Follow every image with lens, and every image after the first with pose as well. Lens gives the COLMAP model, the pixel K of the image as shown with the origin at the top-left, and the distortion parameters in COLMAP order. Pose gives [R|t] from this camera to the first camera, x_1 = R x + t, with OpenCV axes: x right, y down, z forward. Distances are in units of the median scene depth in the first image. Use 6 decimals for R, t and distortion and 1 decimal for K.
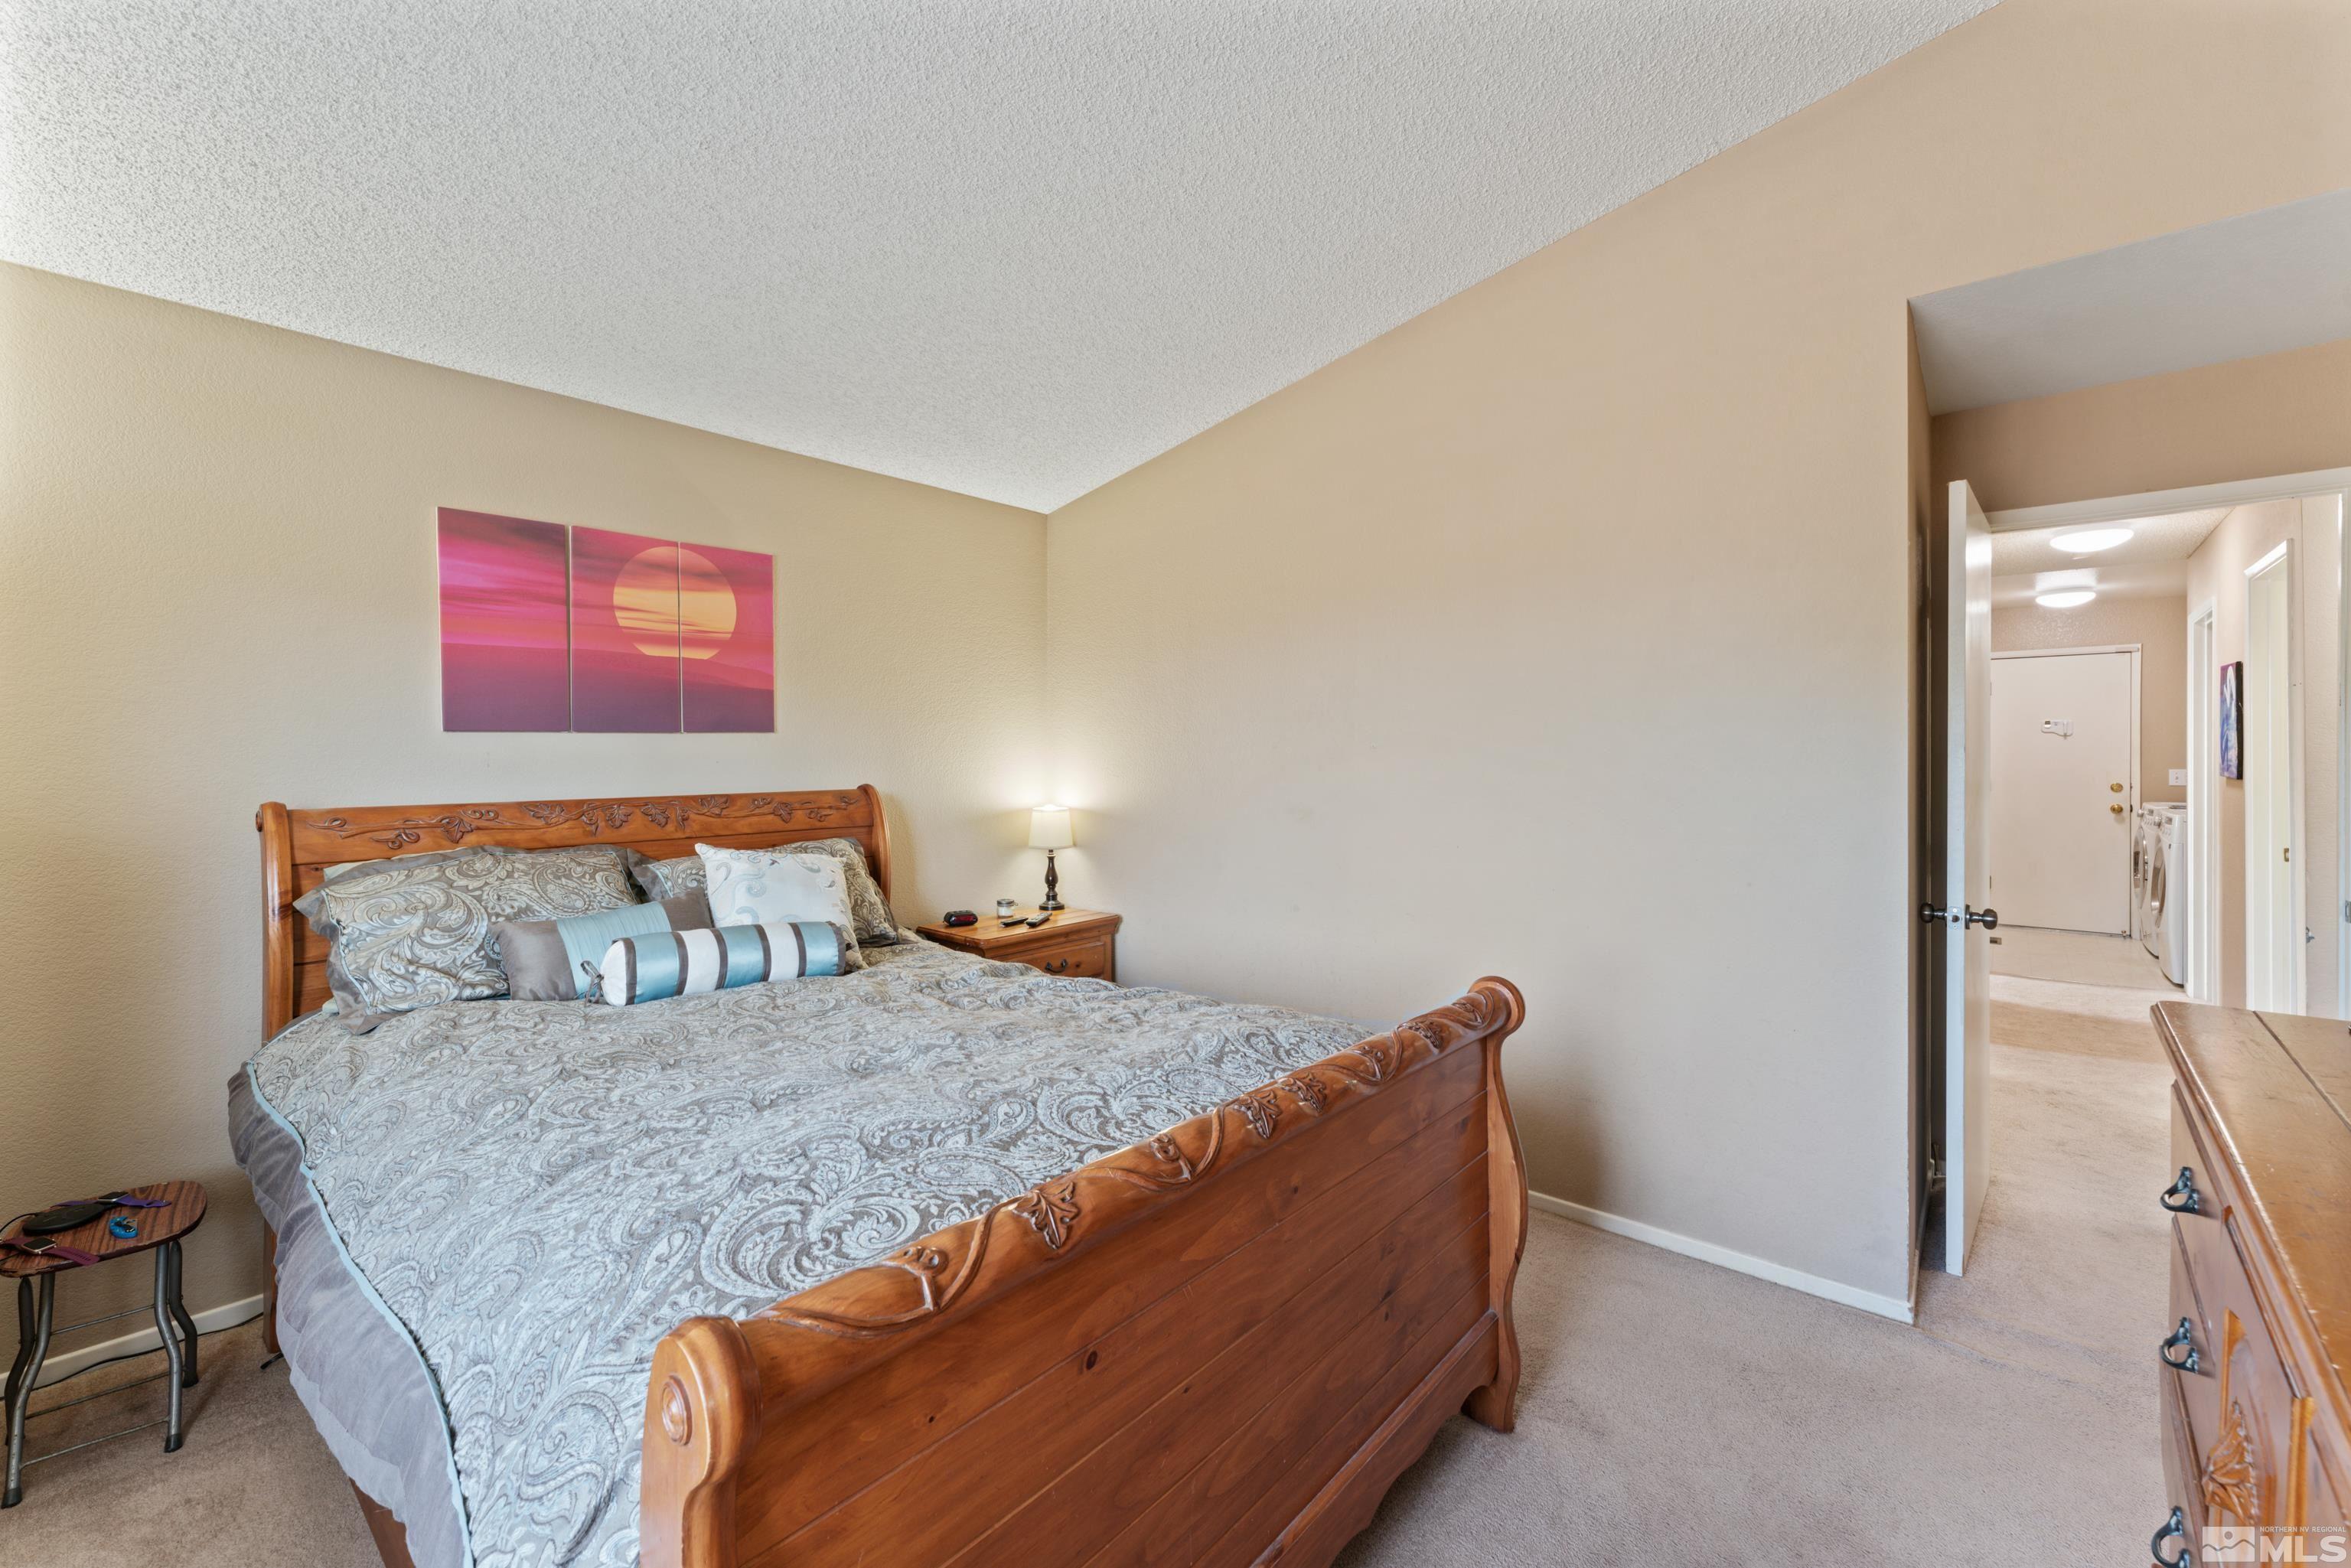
lens RADIAL K [[960.0, 0, 1182.9], [0, 960.0, 767.6], [0, 0, 1]] dist [0.001744, -0.000232]
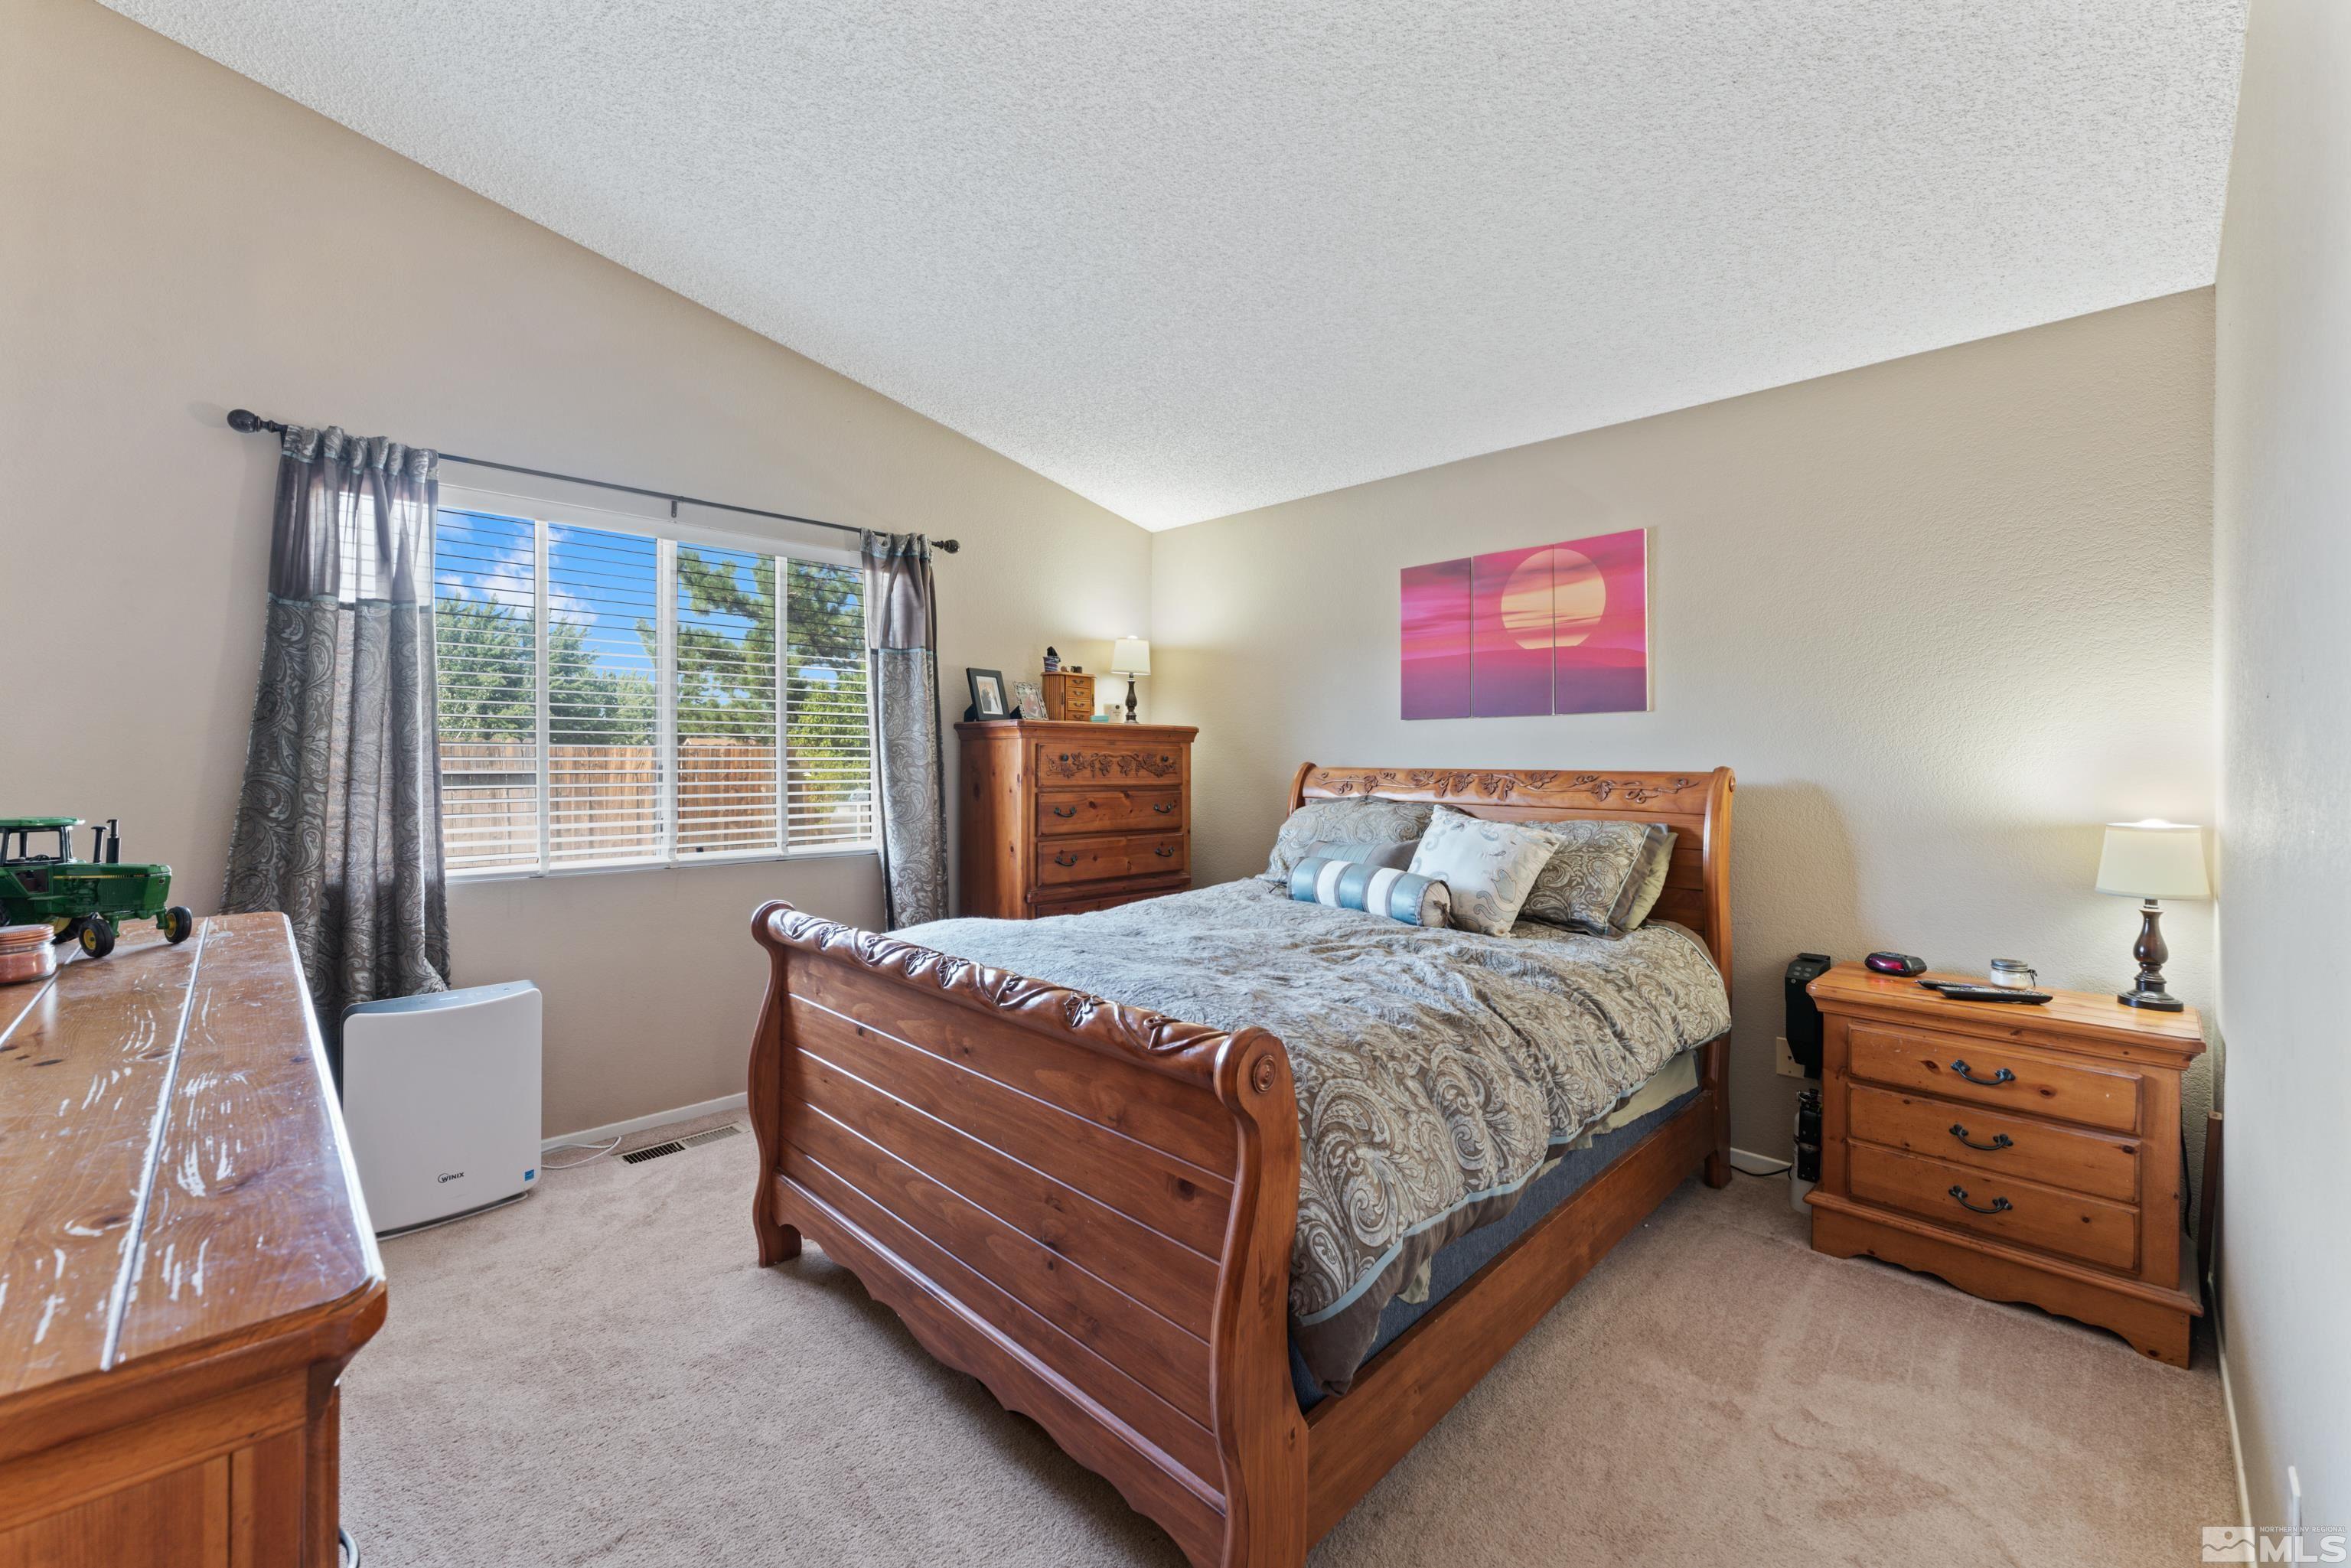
lens RADIAL K [[960.0, 0, 1168.9], [0, 960.0, 770.0], [0, 0, 1]] dist [0.001744, -0.000232]
pose [[-0.072556, 0.025858, -0.997029, 0.609612], [-0.013227, 0.999551, 0.026886, 0.003405], [0.997277, 0.015139, -0.072182, 0.624221]]
